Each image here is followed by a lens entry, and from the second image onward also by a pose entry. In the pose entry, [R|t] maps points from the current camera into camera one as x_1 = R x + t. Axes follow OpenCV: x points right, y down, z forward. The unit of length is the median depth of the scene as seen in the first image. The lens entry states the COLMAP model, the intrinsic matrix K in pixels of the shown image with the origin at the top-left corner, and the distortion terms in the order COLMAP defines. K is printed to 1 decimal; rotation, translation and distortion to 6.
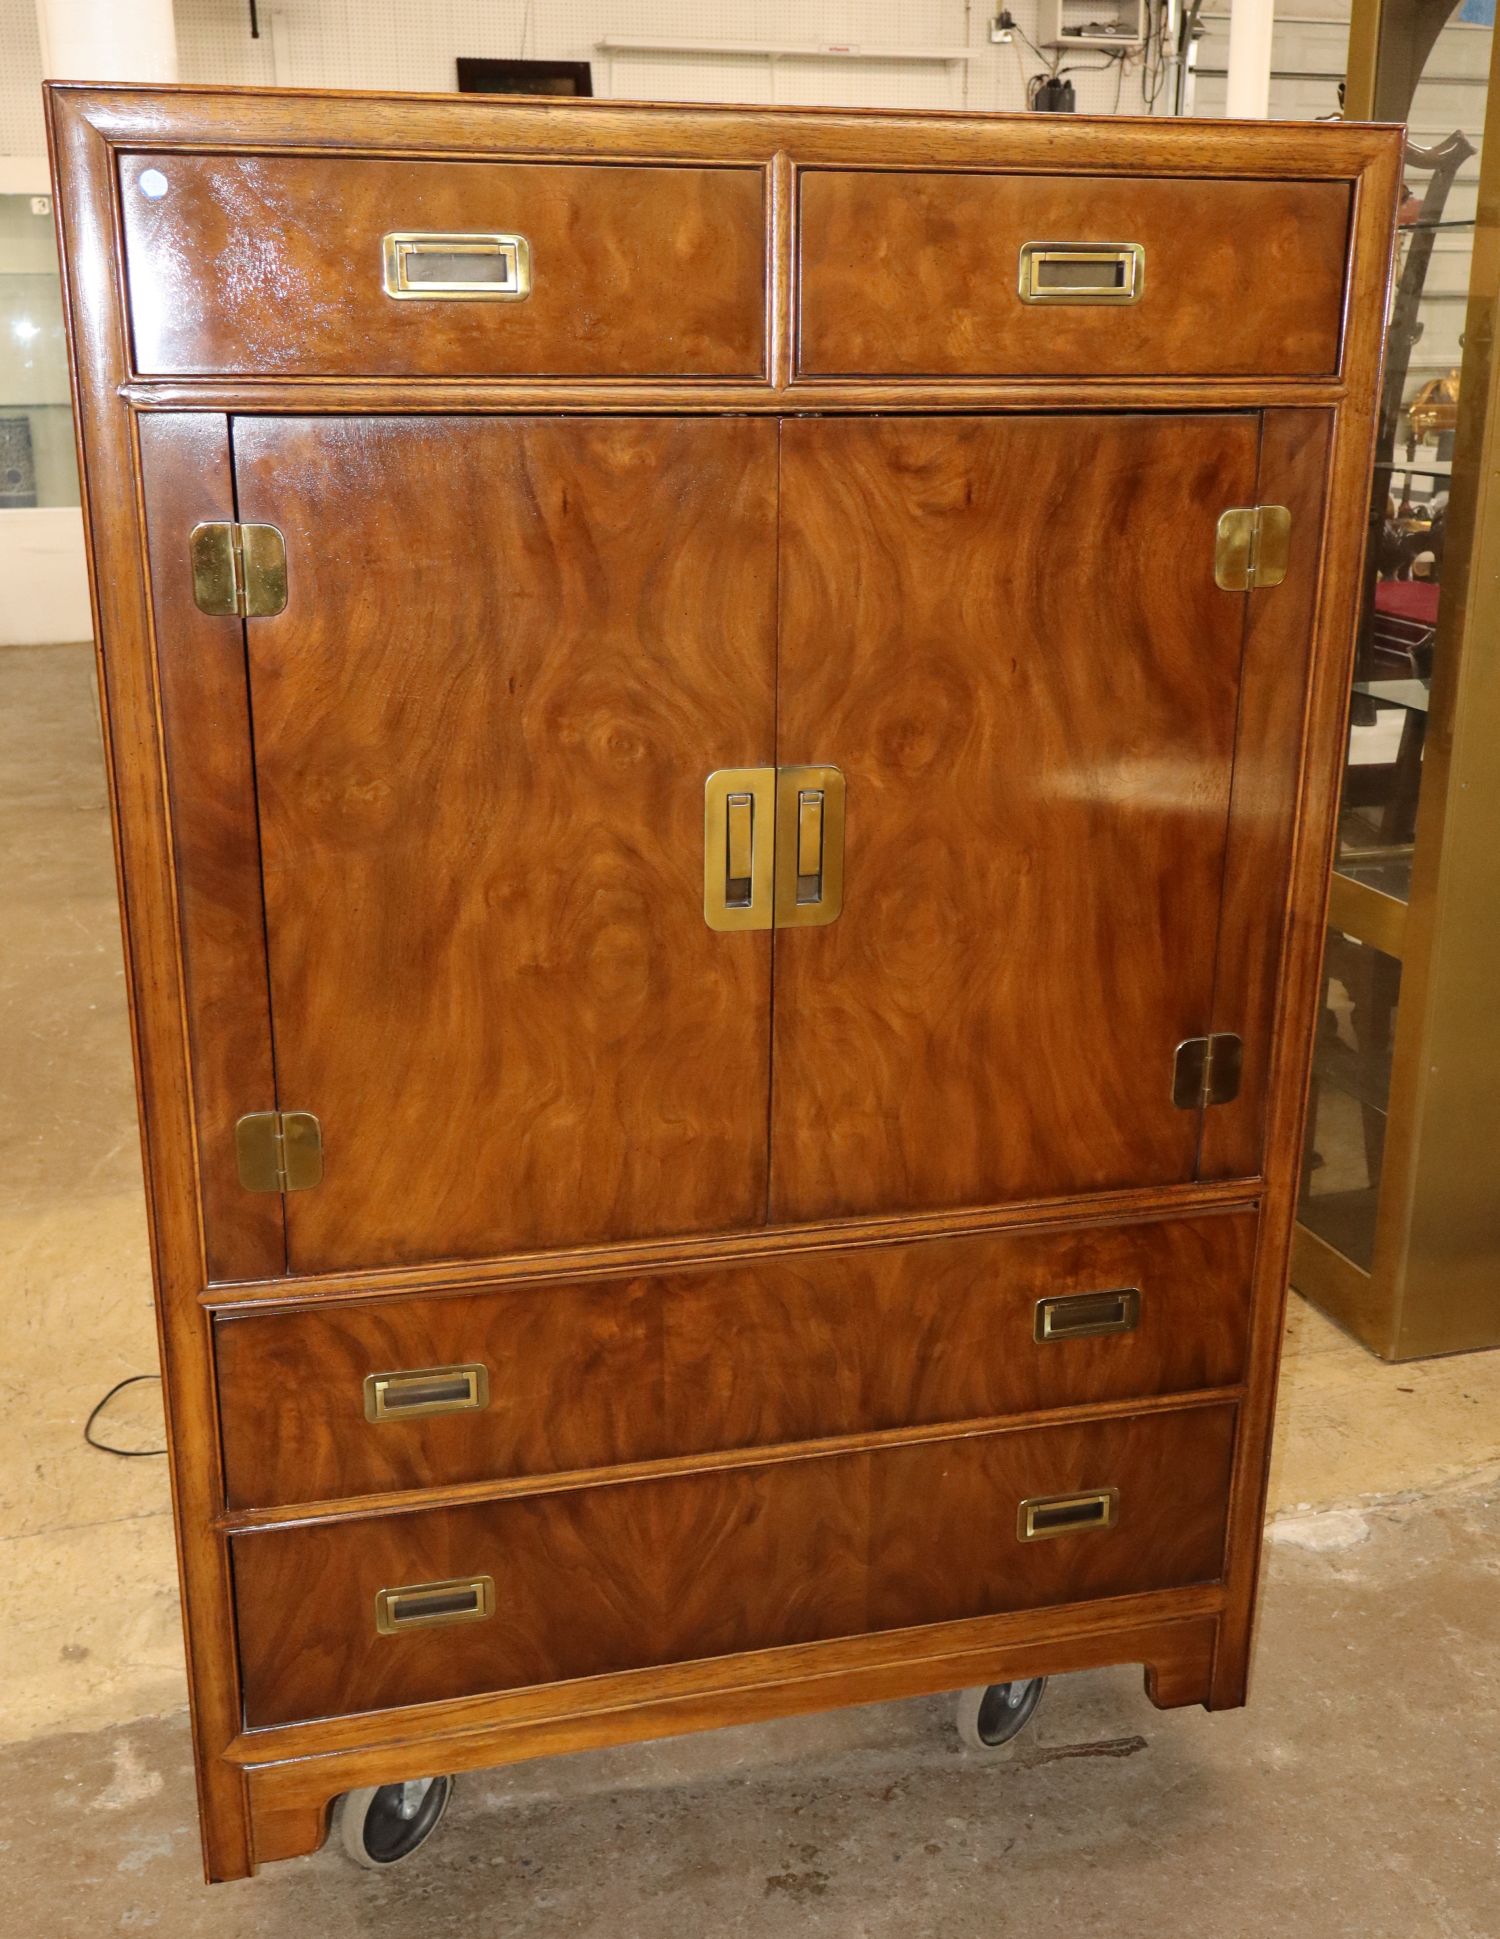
lens RADIAL K [[2089.3, 0, 750.0], [0, 2089.3, 969.5], [0, 0, 1]] dist [0.005647, 0.037703]
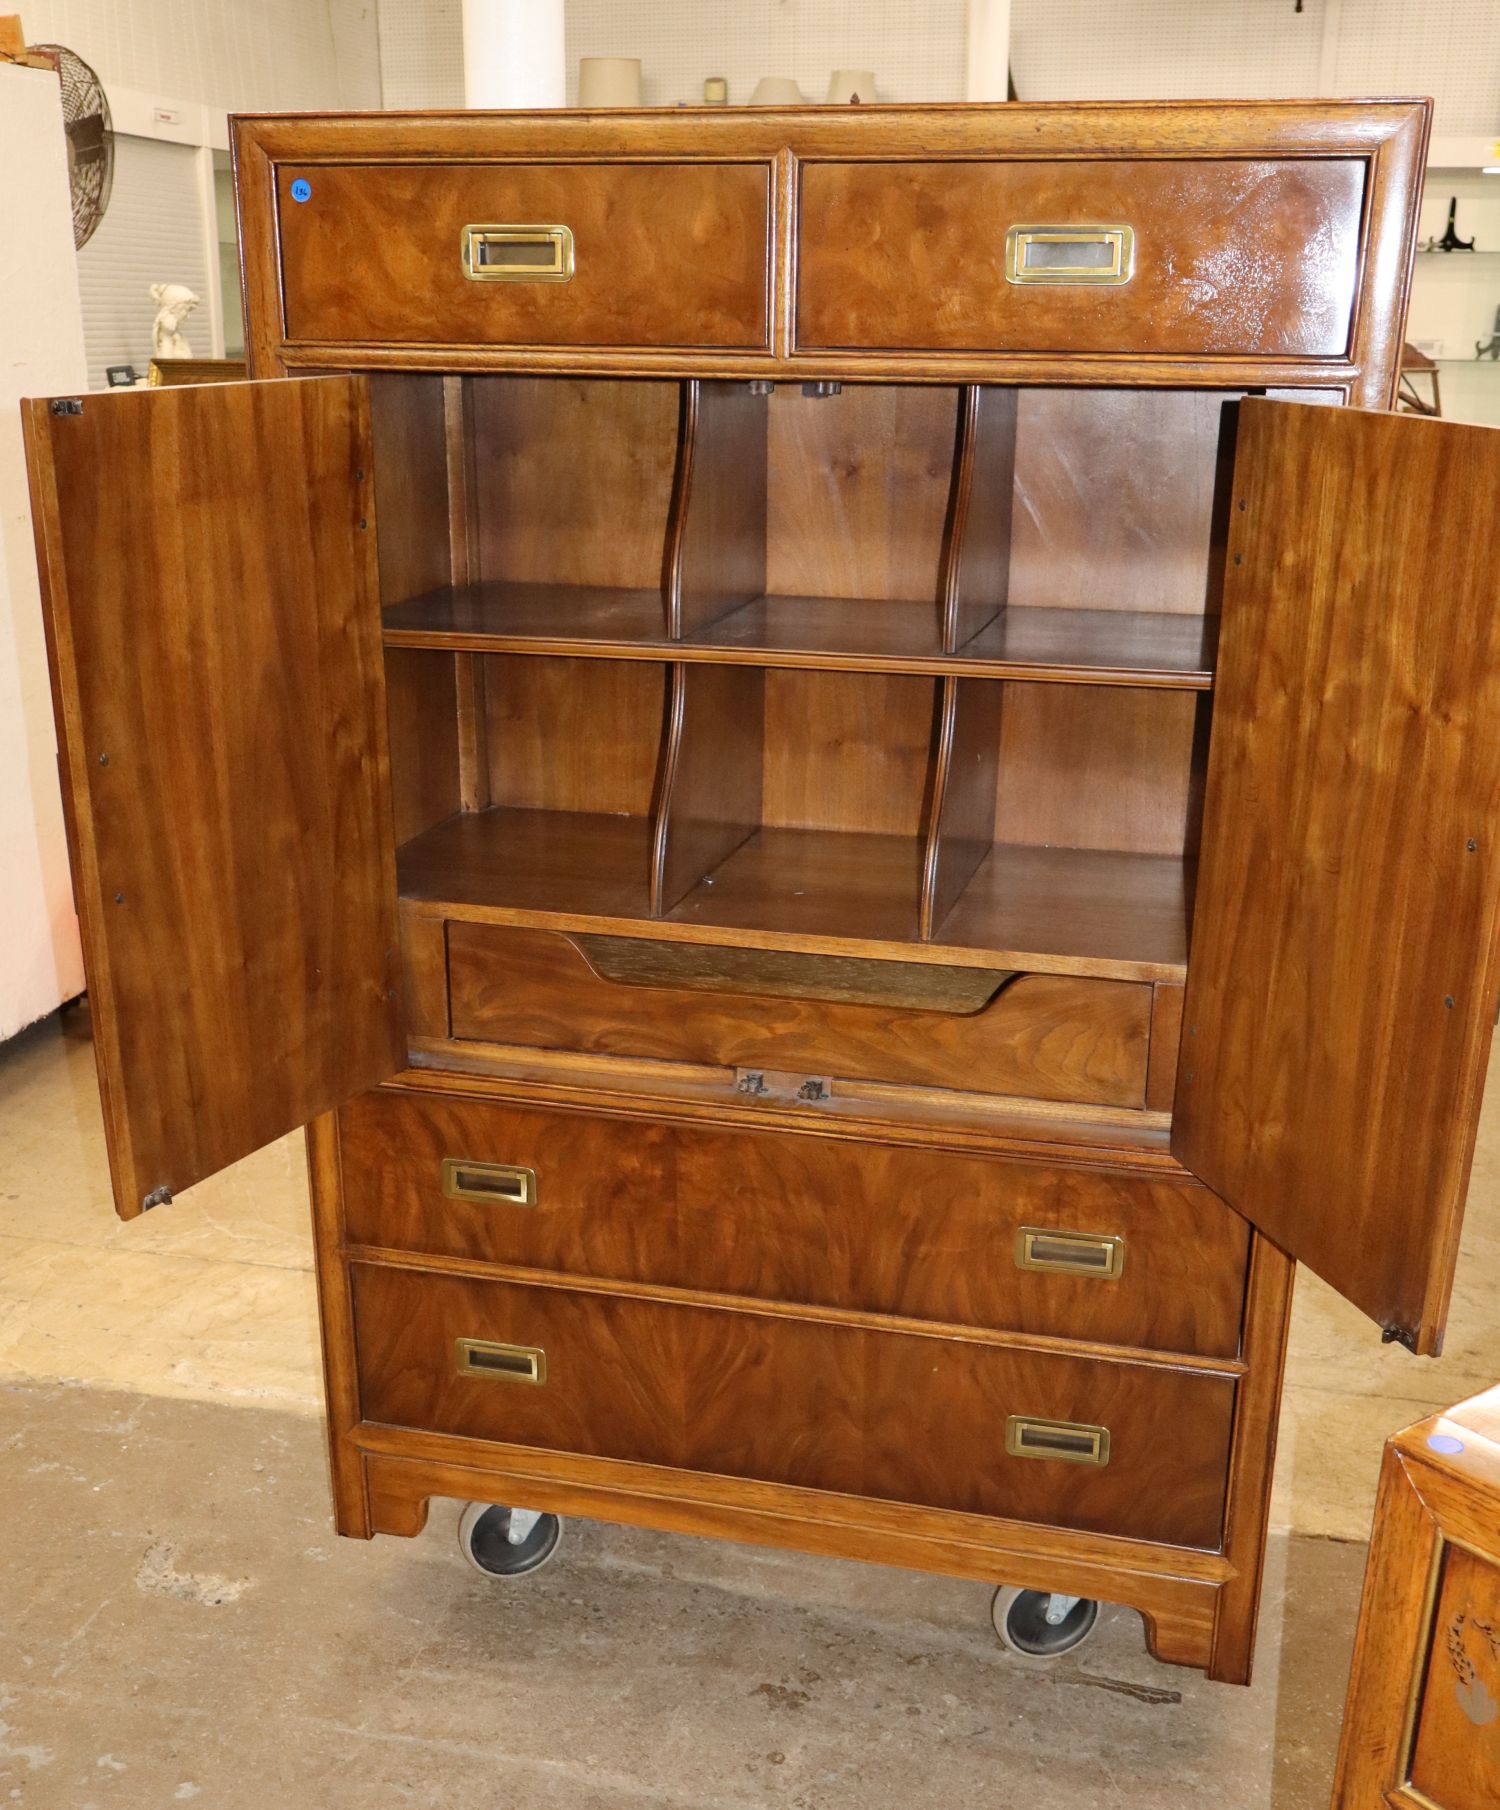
lens RADIAL K [[2053.4, 0, 748.1], [0, 2053.4, 1006.9], [0, 0, 1]] dist [0.020540, -0.000293]
pose [[0.871134, 0.163492, -0.463029, 0.506794], [-0.148574, 0.986505, 0.068802, -0.004489], [0.468029, 0.008858, 0.883669, 0.006791]]
